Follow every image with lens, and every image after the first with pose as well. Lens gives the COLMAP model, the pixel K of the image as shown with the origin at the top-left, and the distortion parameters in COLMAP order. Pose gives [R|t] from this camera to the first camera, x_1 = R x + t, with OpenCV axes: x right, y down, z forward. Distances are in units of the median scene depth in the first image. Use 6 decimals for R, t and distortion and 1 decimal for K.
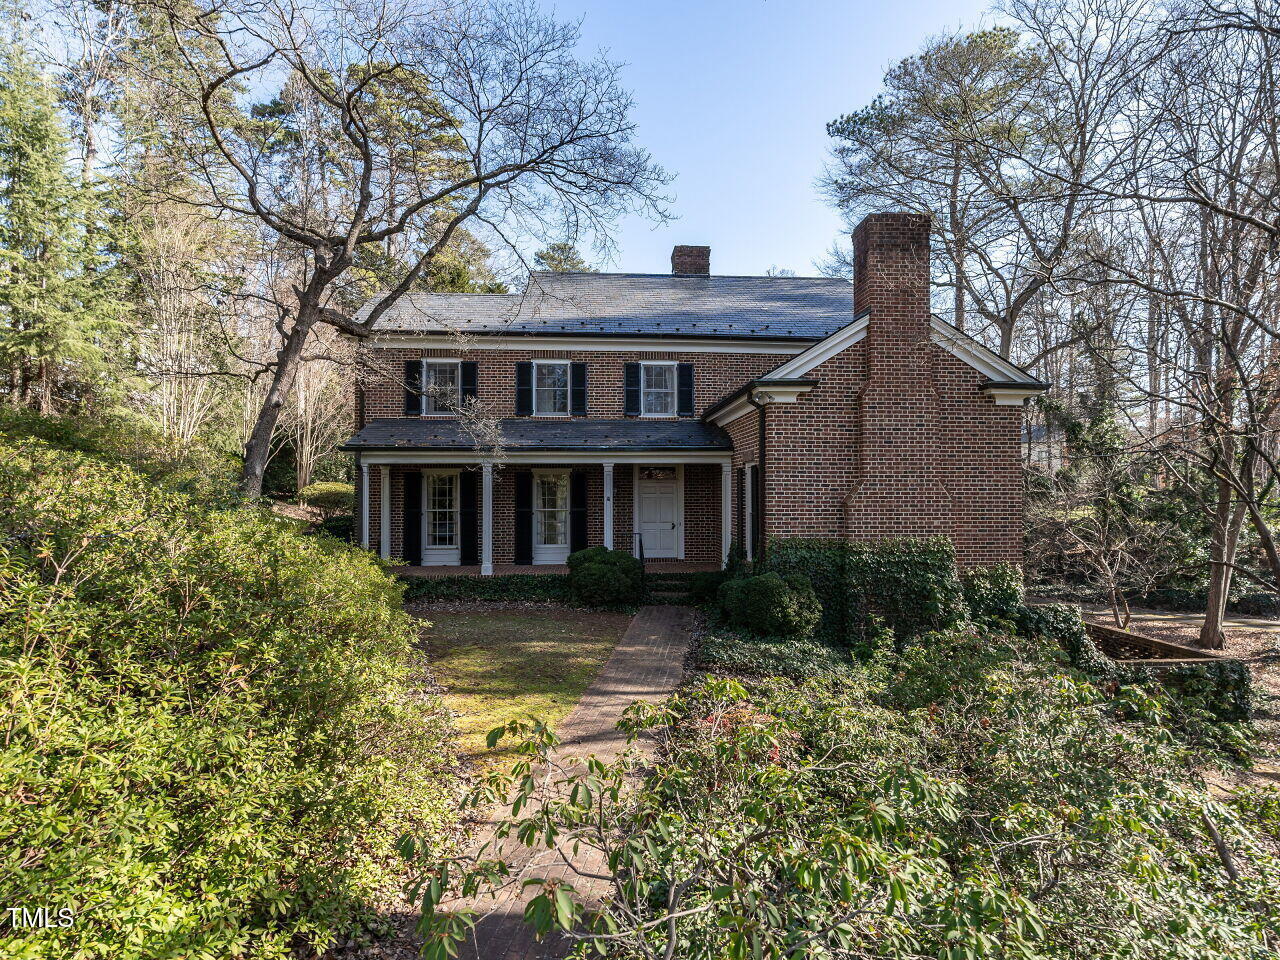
lens RADIAL K [[663.6, 0, 640.0], [0, 663.6, 480.0], [0, 0, 1]] dist [-0.001305, -0.000567]
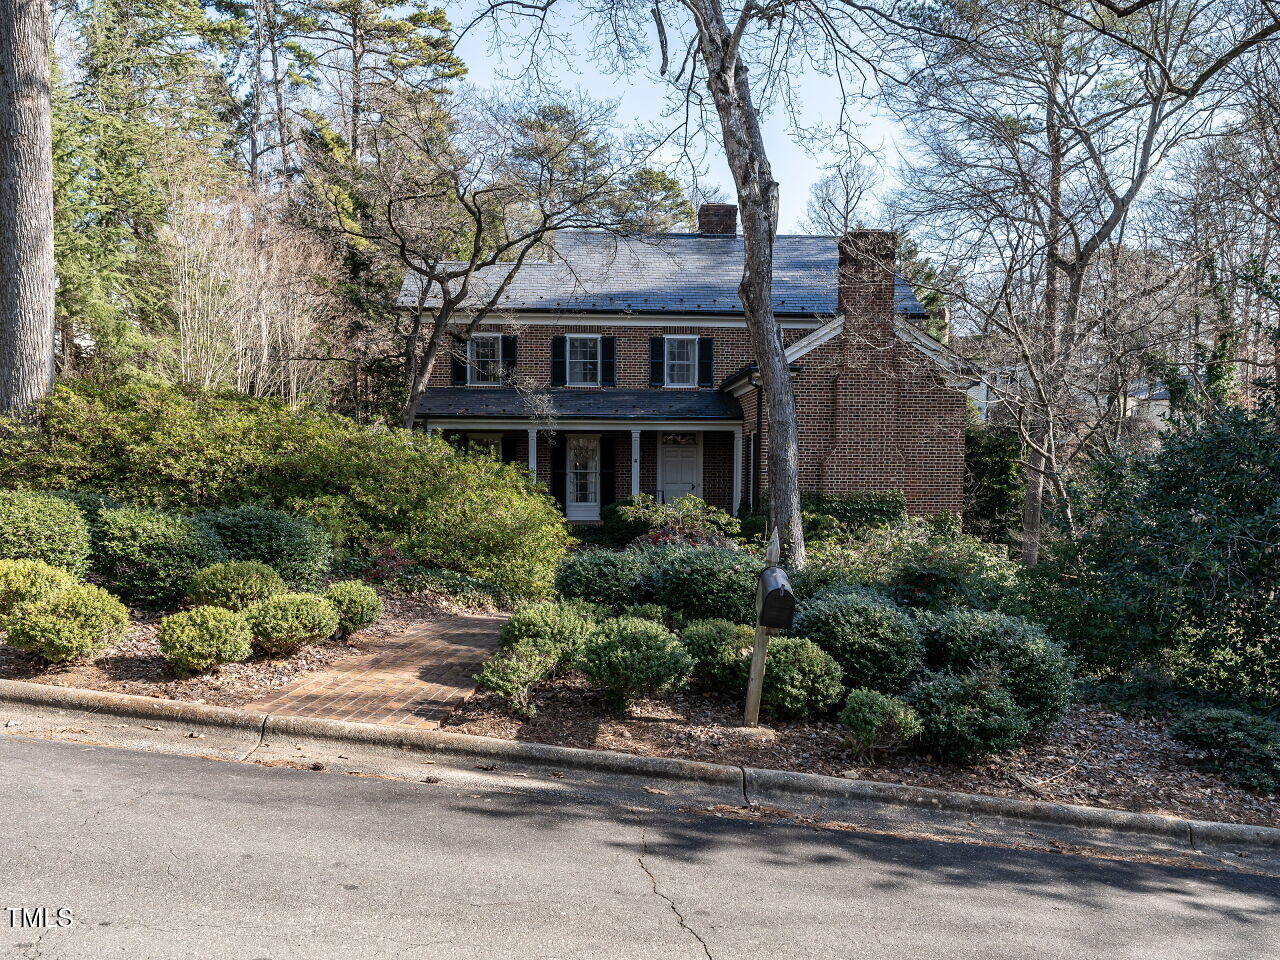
lens RADIAL K [[807.9, 0, 641.8], [0, 807.9, 509.0], [0, 0, 1]] dist [0.000249, 0.000569]
pose [[0.999610, 0.009179, -0.026386, 0.000964], [-0.007127, 0.997019, 0.076831, 0.003116], [0.027012, -0.076613, 0.996695, -0.349569]]
